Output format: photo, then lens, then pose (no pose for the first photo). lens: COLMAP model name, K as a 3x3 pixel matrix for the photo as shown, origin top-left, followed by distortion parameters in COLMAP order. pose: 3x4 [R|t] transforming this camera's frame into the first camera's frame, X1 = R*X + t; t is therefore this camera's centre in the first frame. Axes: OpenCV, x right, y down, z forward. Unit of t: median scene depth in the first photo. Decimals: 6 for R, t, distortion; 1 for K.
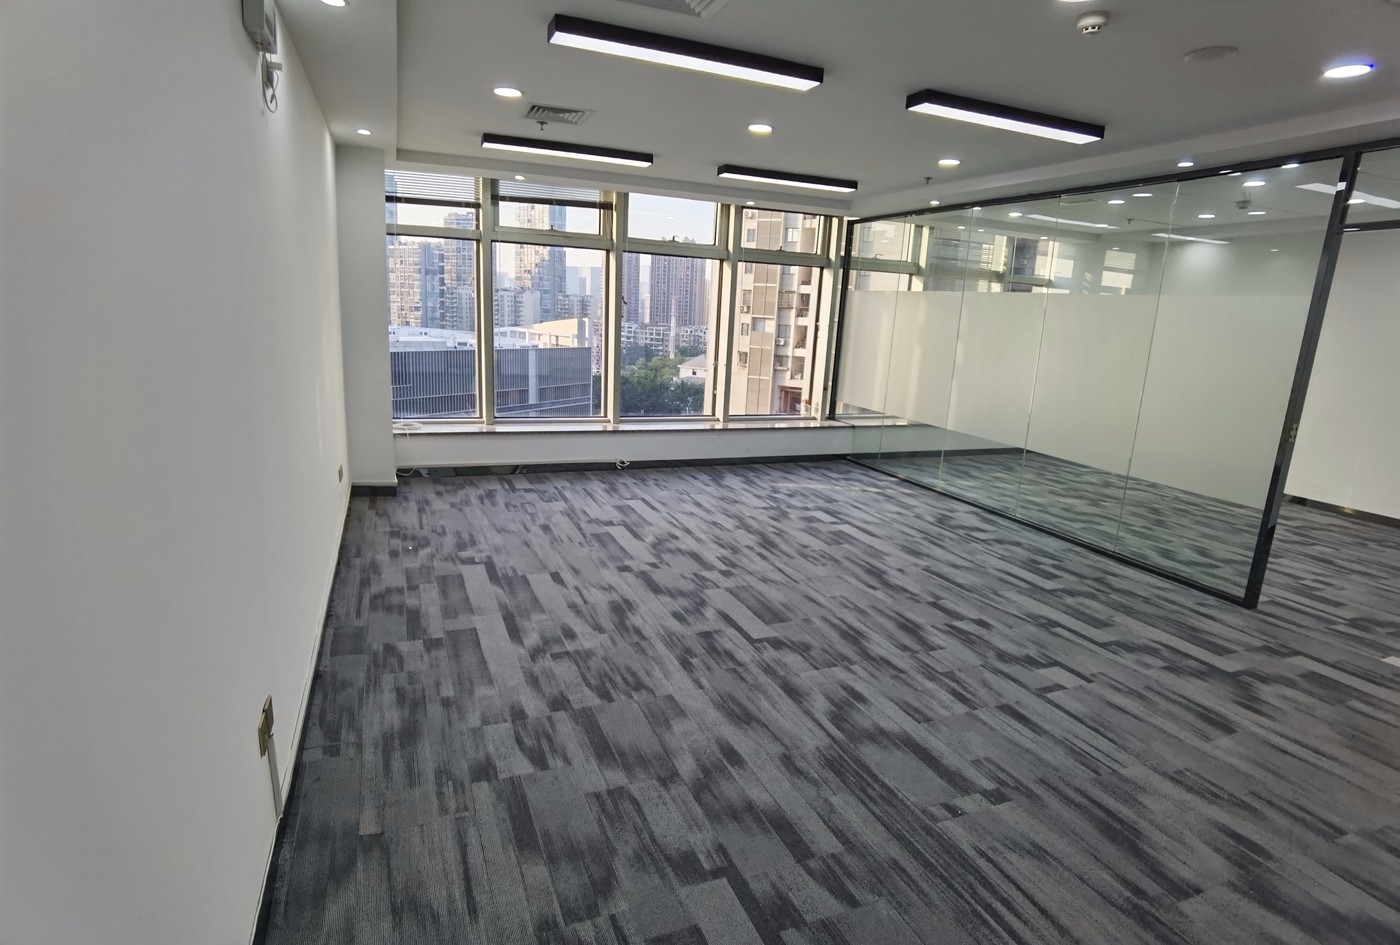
lens RADIAL K [[737.0, 0, 698.8], [0, 737.0, 470.4], [0, 0, 1]] dist [-0.000591, 0.000720]
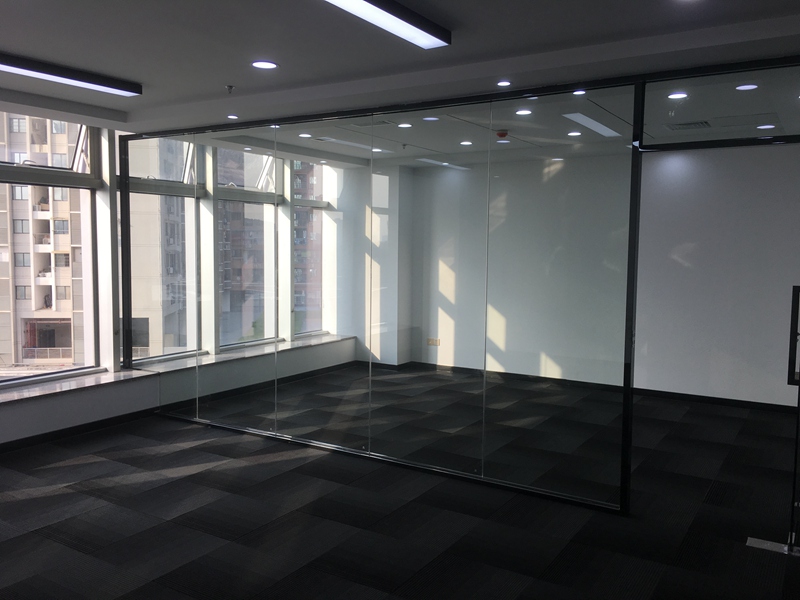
lens RADIAL K [[693.6, 0, 397.8], [0, 693.6, 301.6], [0, 0, 1]] dist [0.038991, 0.010776]
pose [[0.819214, -0.095111, 0.565546, -0.008418], [0.158333, 0.985333, -0.063642, -0.048026], [-0.551198, 0.141681, 0.822258, 0.185170]]
